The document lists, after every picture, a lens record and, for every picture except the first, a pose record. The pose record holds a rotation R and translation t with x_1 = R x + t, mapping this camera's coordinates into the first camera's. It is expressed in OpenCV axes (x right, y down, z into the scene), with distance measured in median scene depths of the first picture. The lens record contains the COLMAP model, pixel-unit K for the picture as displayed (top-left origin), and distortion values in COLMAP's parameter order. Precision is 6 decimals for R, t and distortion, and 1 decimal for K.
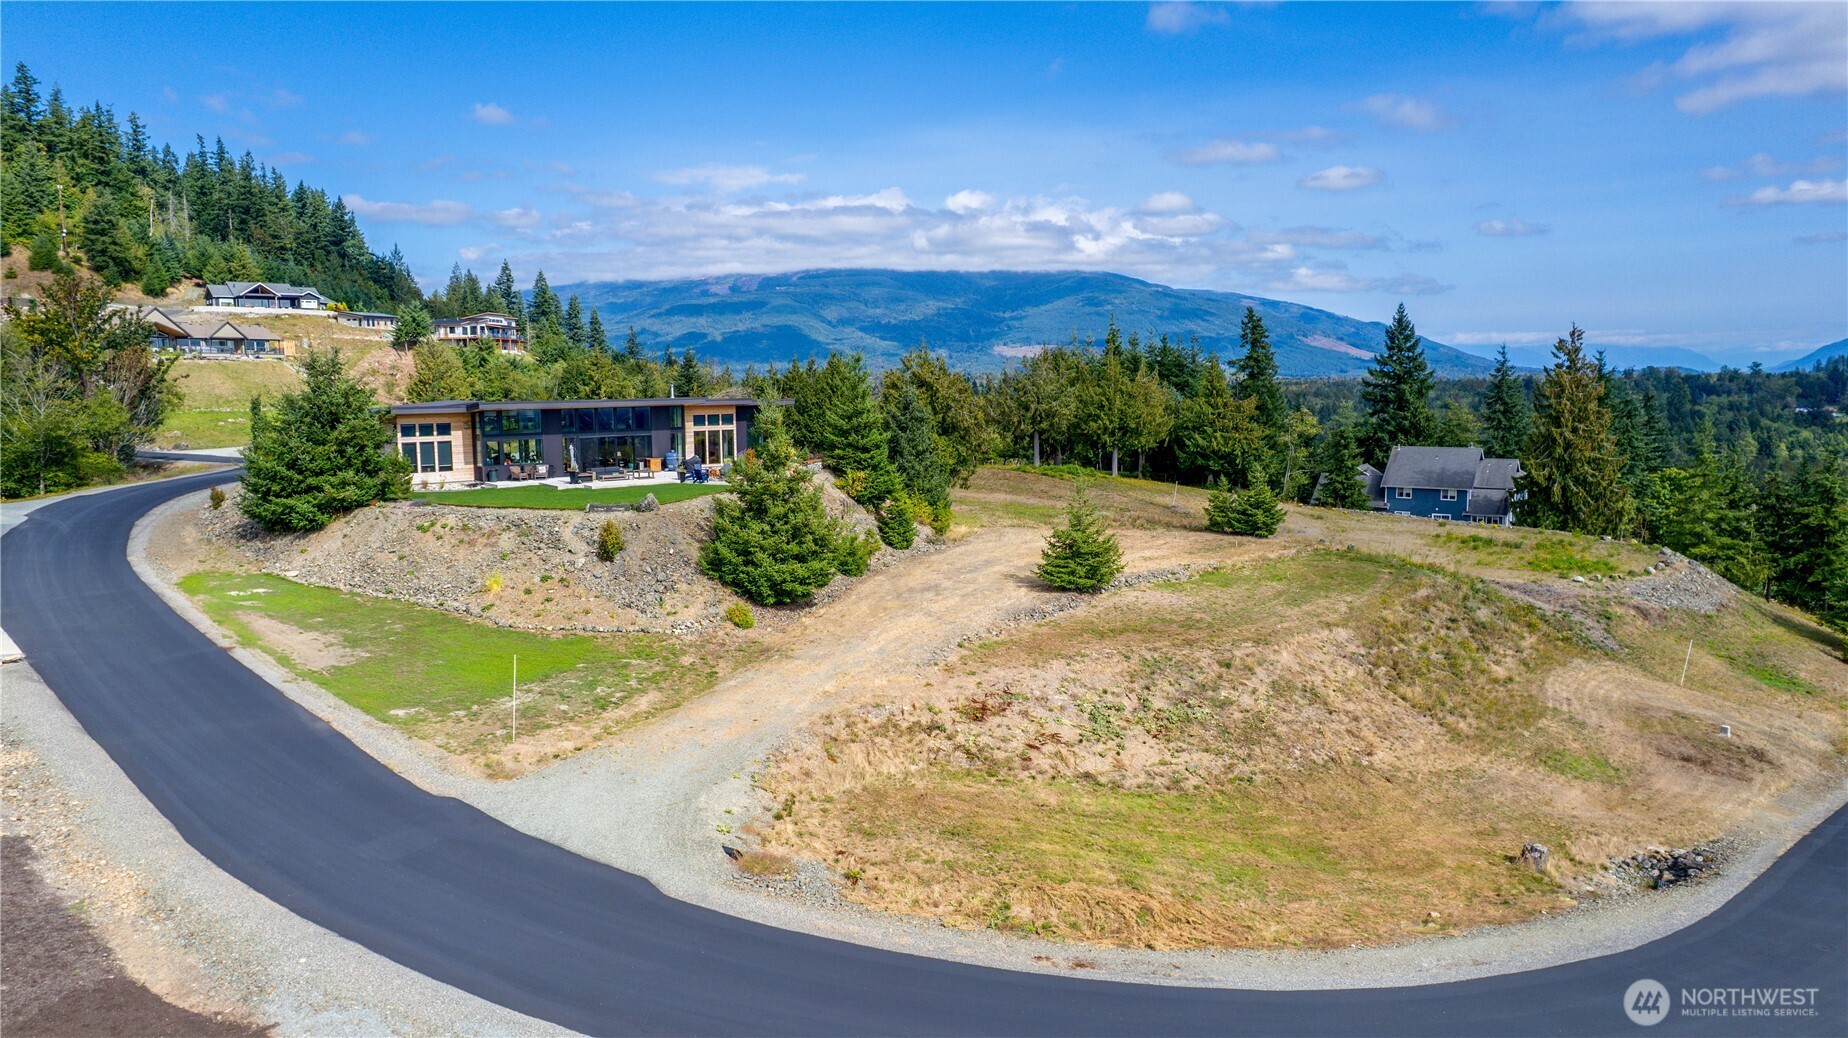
lens RADIAL K [[1181.5, 0, 926.0], [0, 1181.5, 512.8], [0, 0, 1]] dist [-0.071995, 0.063681]
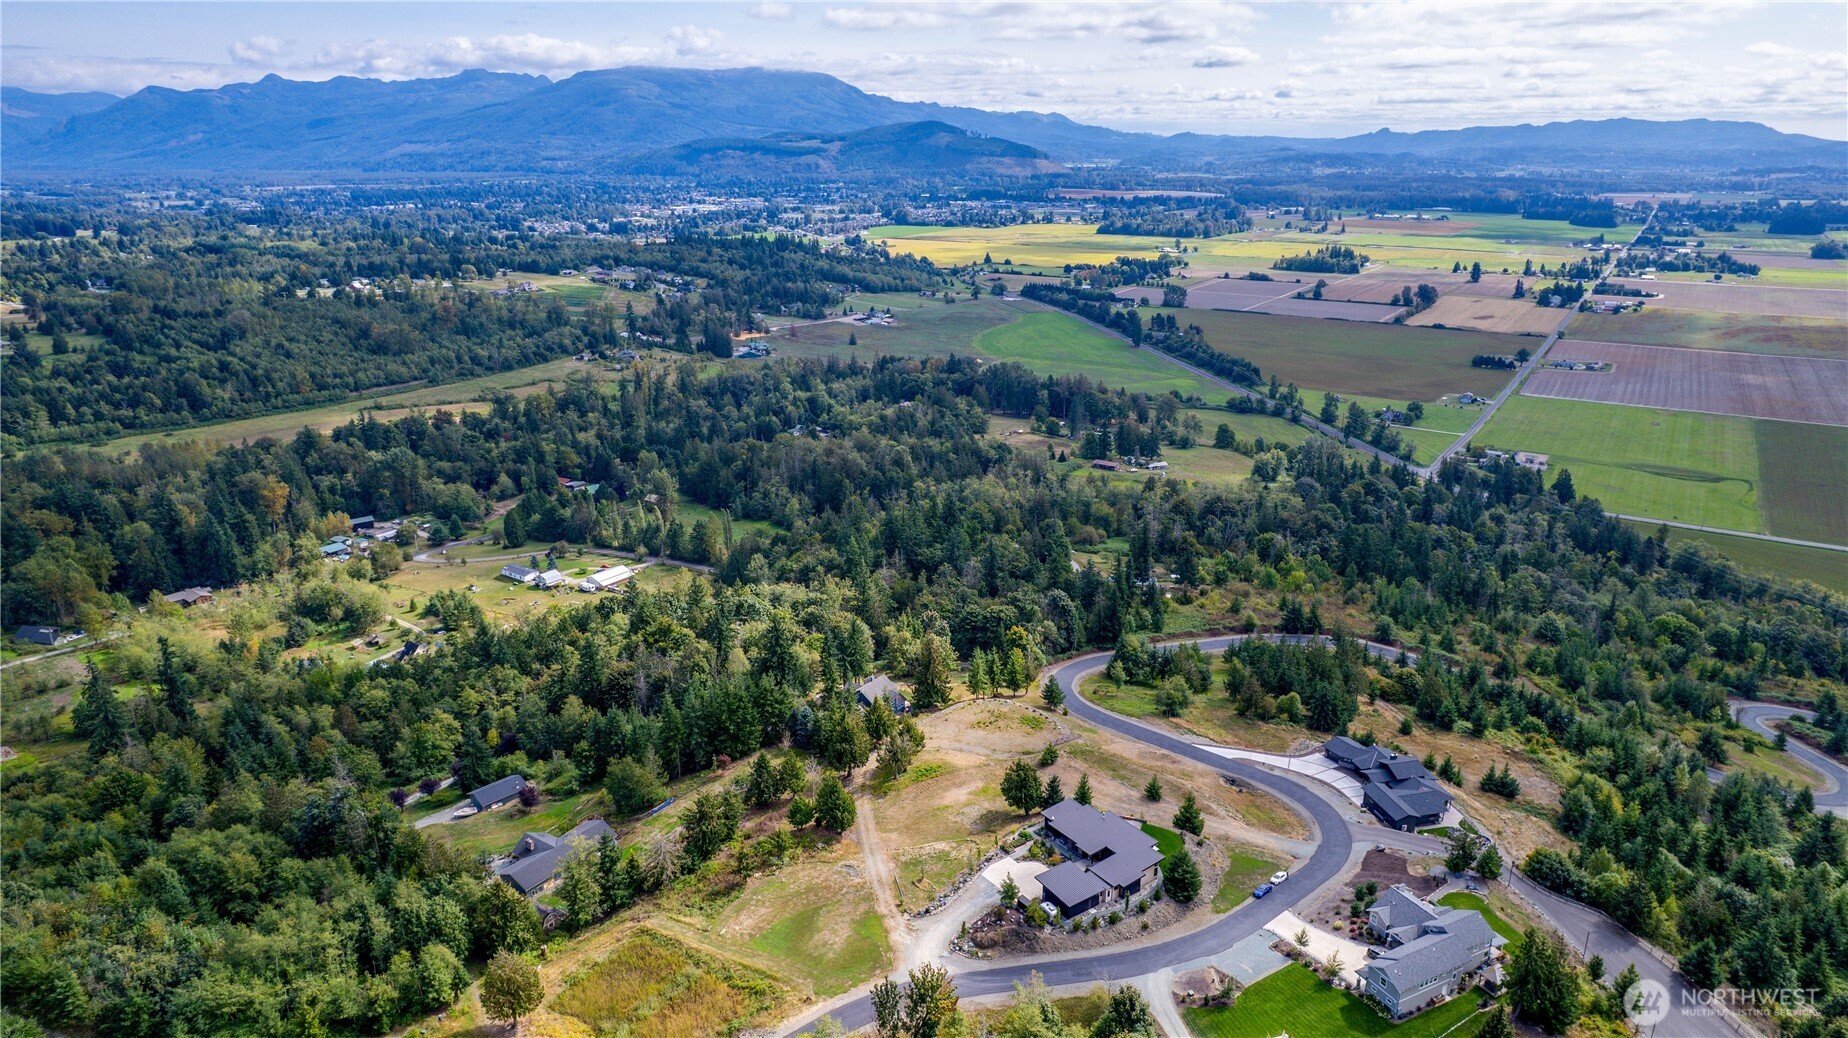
lens RADIAL K [[1181.5, 0, 923.1], [0, 1181.5, 506.6], [0, 0, 1]] dist [-0.071995, 0.063681]
pose [[0.050908, -0.291561, 0.955197, -3.749547], [0.119019, 0.951392, 0.284056, -2.294484], [-0.991586, 0.099226, 0.083134, 1.420669]]
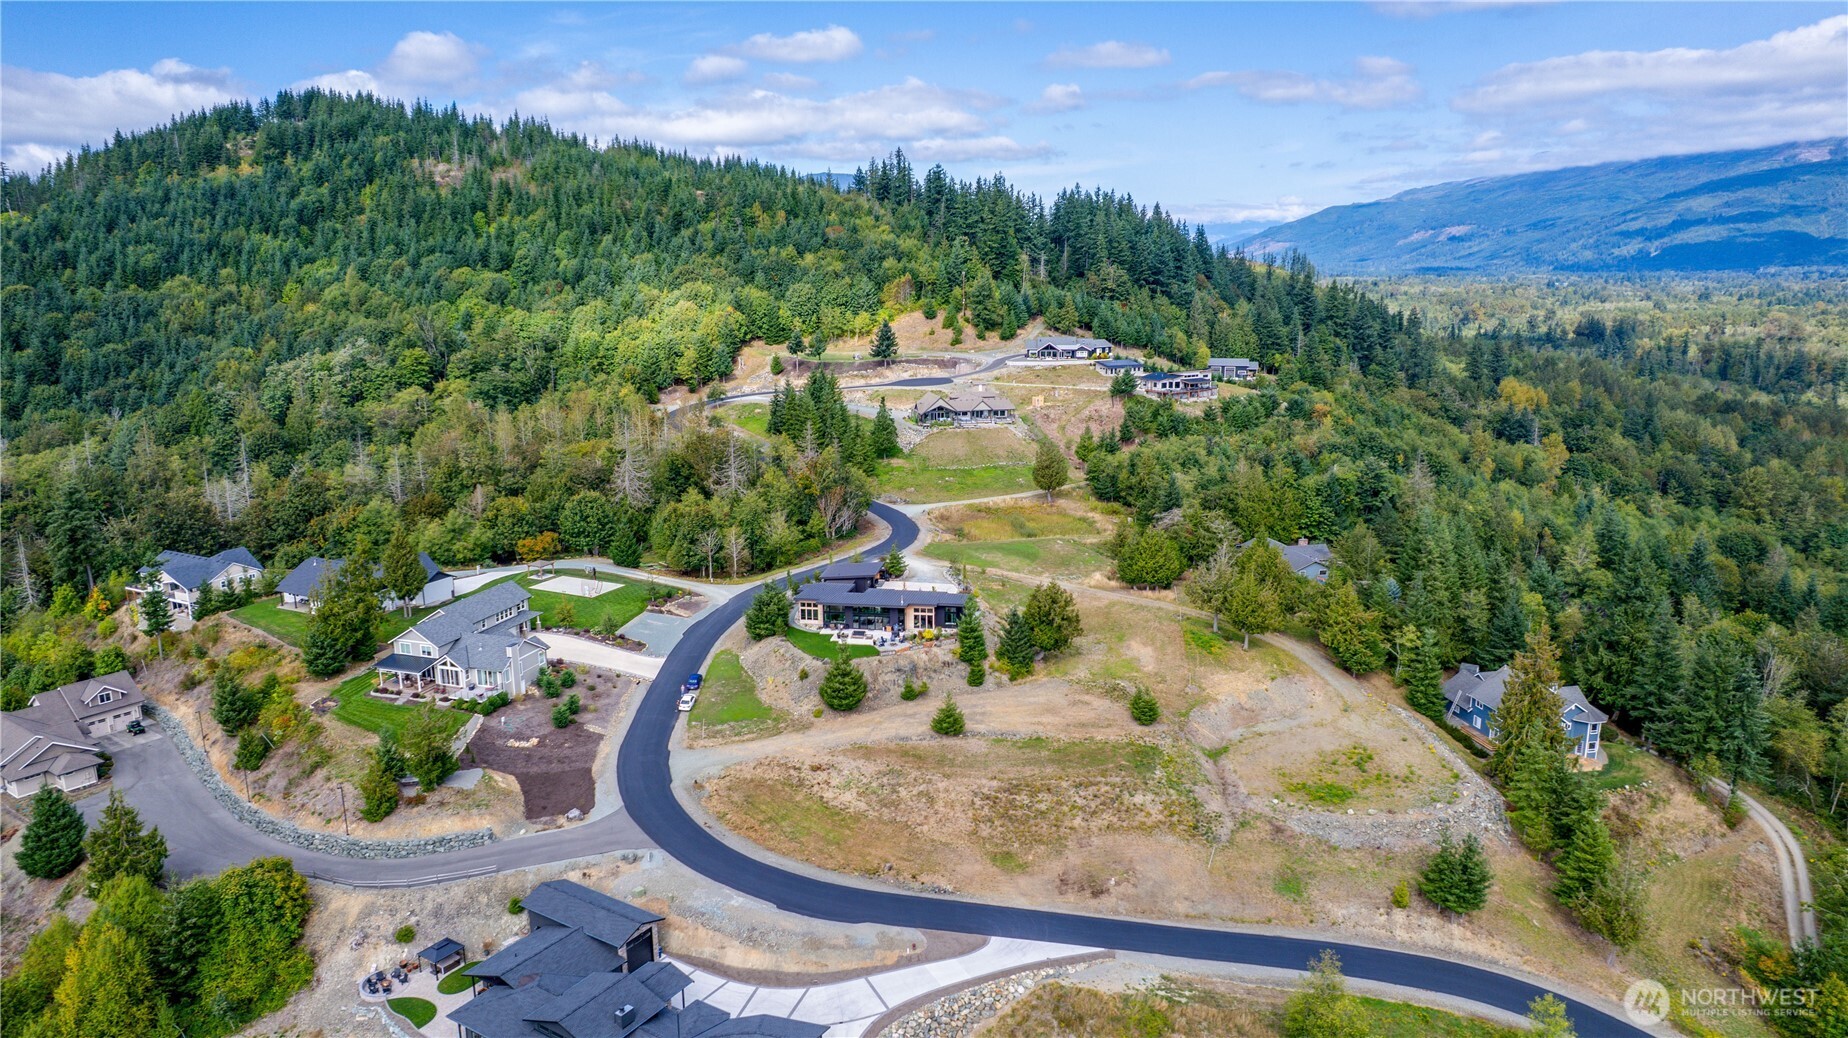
lens RADIAL K [[1181.5, 0, 922.1], [0, 1181.5, 501.5], [0, 0, 1]] dist [-0.071995, 0.063681]
pose [[0.683751, 0.151702, -0.713772, 1.867627], [-0.083773, 0.988003, 0.129736, -0.766716], [0.724890, -0.028912, 0.688257, -0.768948]]
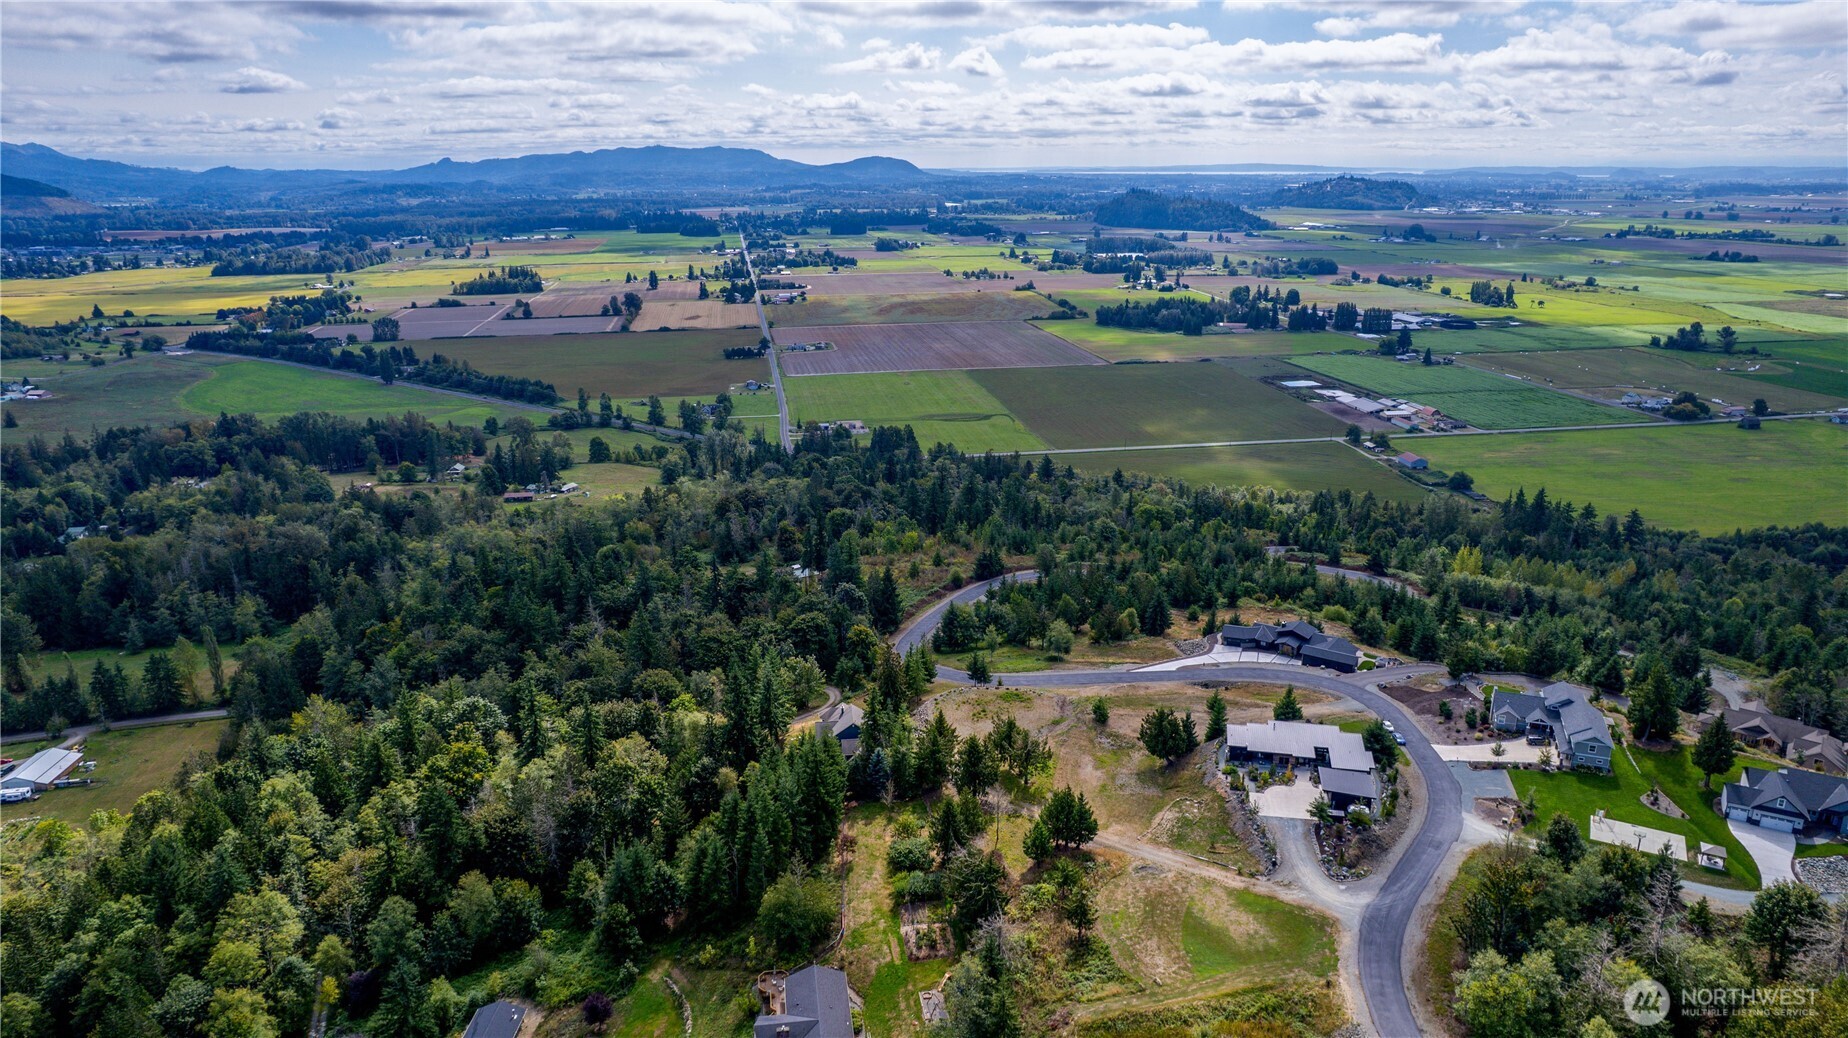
lens RADIAL K [[1181.5, 0, 921.1], [0, 1181.5, 517.0], [0, 0, 1]] dist [-0.071995, 0.063681]
pose [[-0.637072, -0.209828, 0.741695, -2.318428], [0.101654, 0.930960, 0.350686, -2.309948], [-0.764072, 0.298809, -0.571758, 4.244890]]
